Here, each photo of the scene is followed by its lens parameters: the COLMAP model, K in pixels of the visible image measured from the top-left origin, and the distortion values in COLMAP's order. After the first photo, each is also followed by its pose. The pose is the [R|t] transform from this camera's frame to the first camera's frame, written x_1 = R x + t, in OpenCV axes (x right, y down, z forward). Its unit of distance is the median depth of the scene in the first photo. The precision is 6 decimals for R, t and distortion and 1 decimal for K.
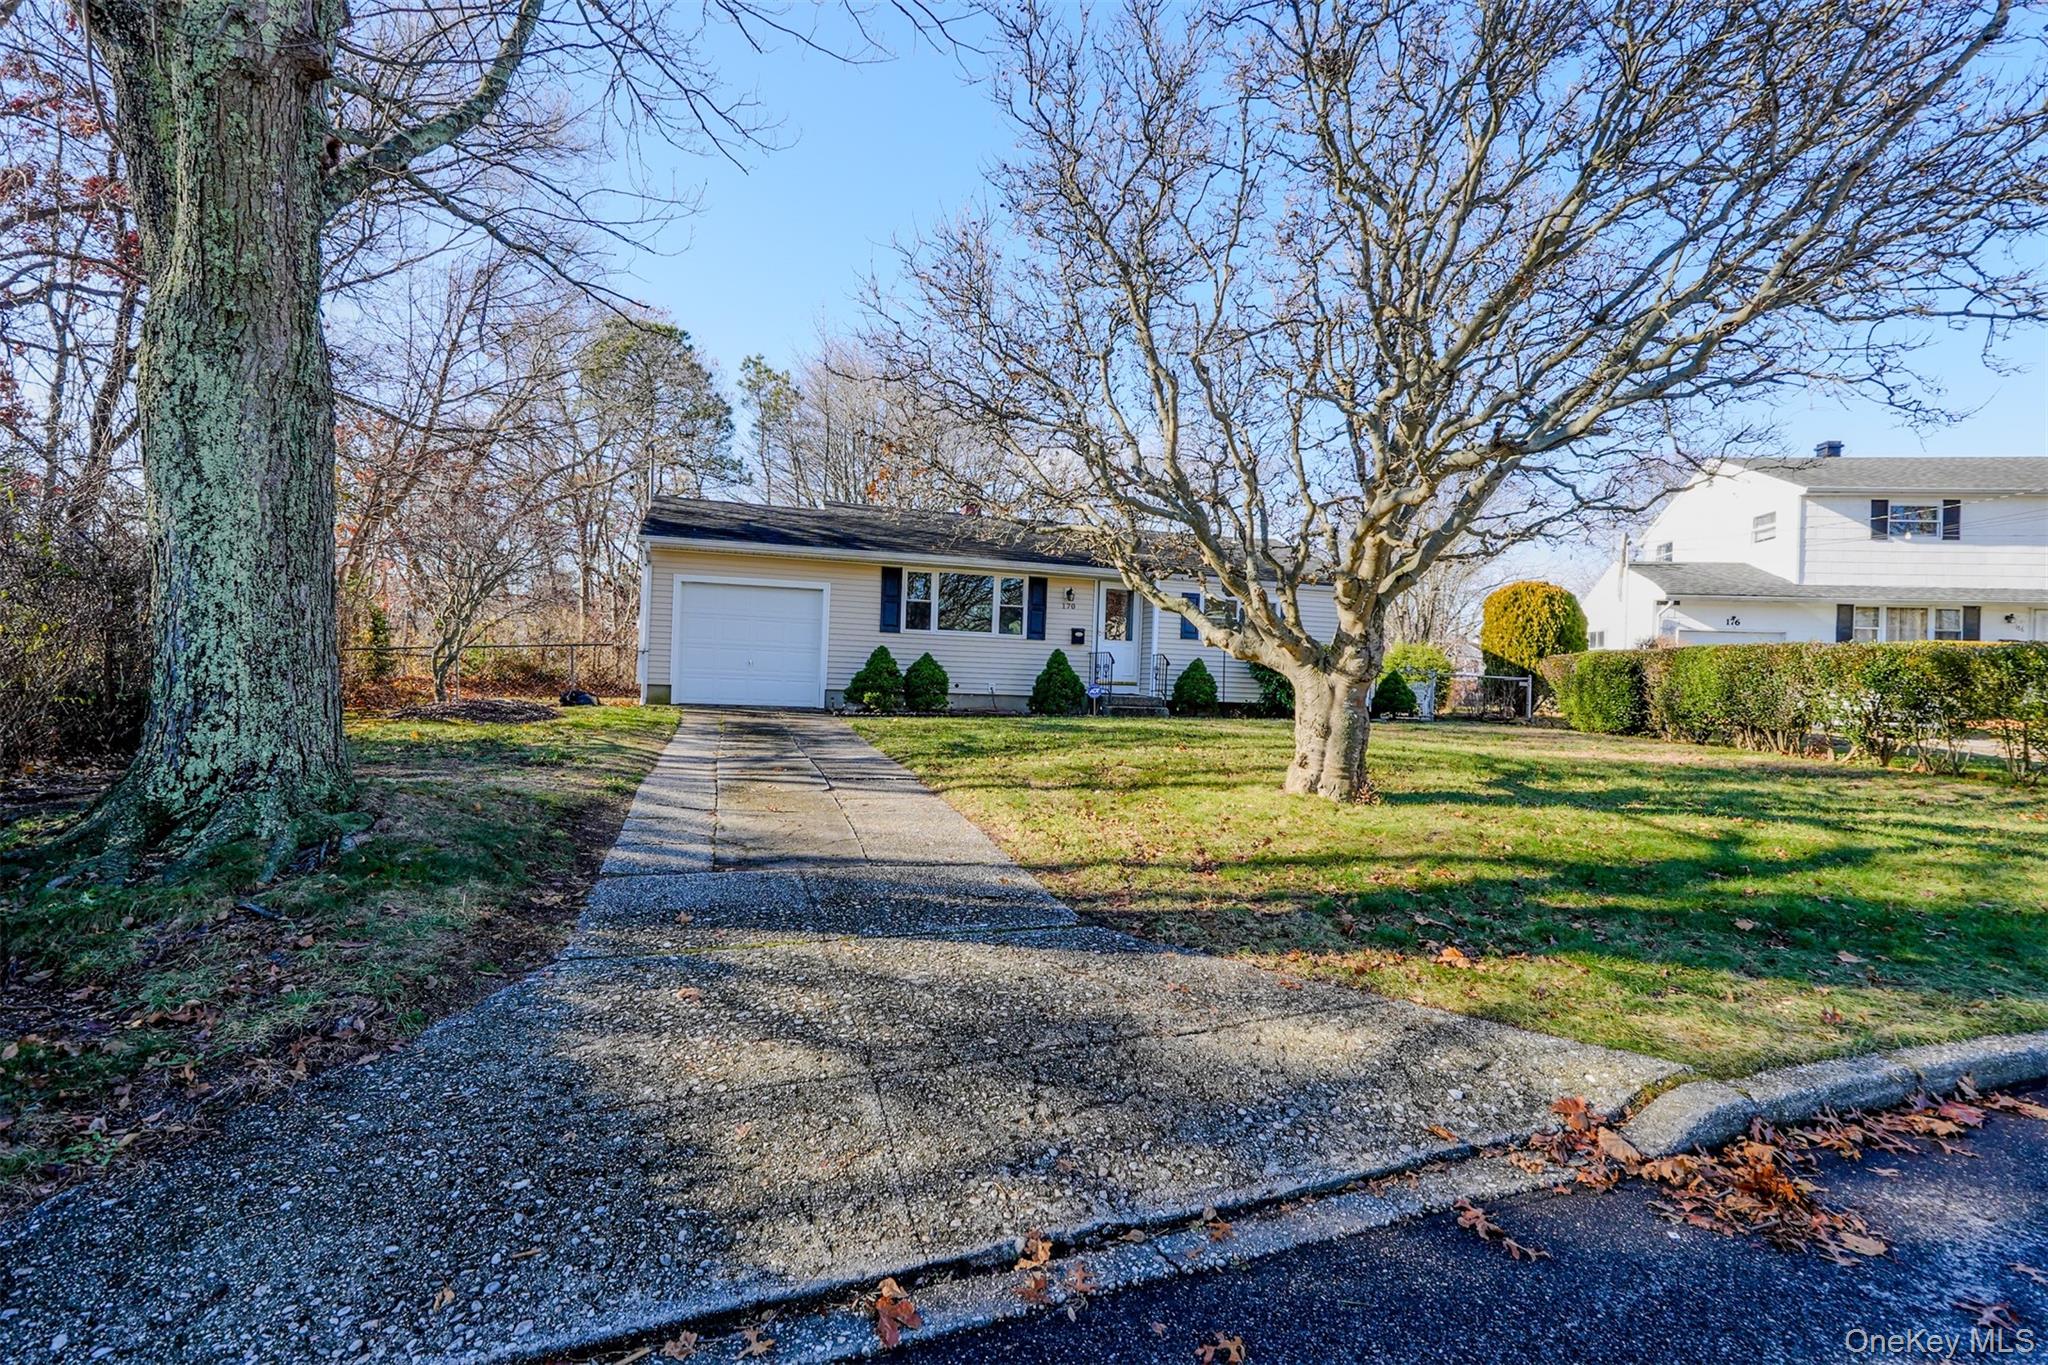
lens RADIAL K [[940.6, 0, 1028.3], [0, 940.6, 690.4], [0, 0, 1]] dist [-0.011058, 0.003947]
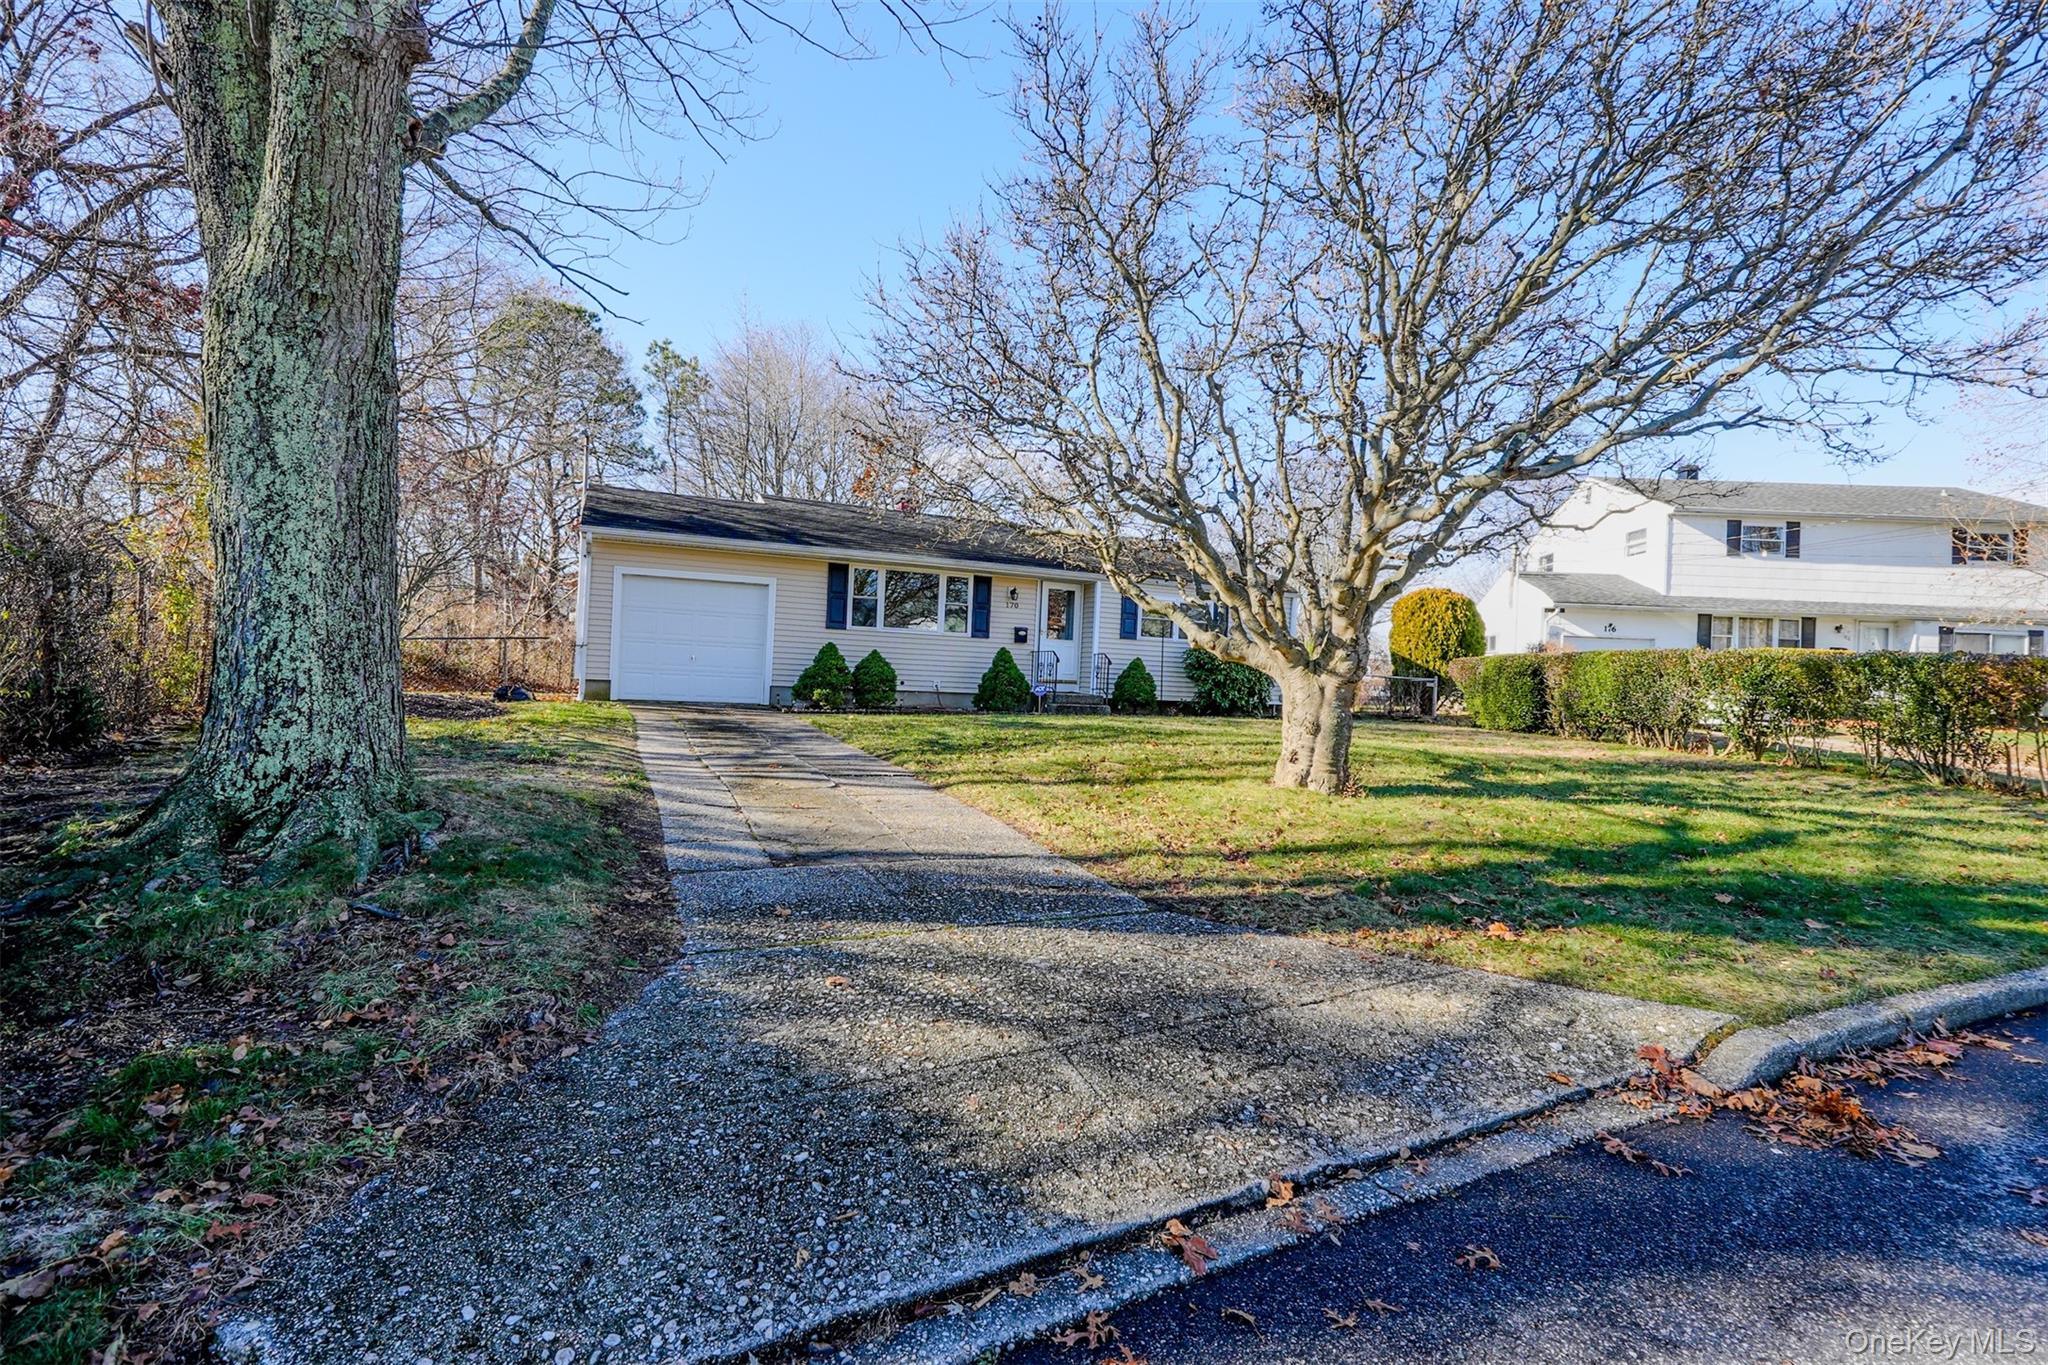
lens RADIAL K [[940.6, 0, 1024.9], [0, 940.6, 690.9], [0, 0, 1]] dist [-0.011058, 0.003947]
pose [[0.993815, 0.005363, 0.110919, -0.180007], [-0.005795, 0.999977, 0.003575, -0.001943], [-0.110898, -0.004196, 0.993823, -0.035292]]
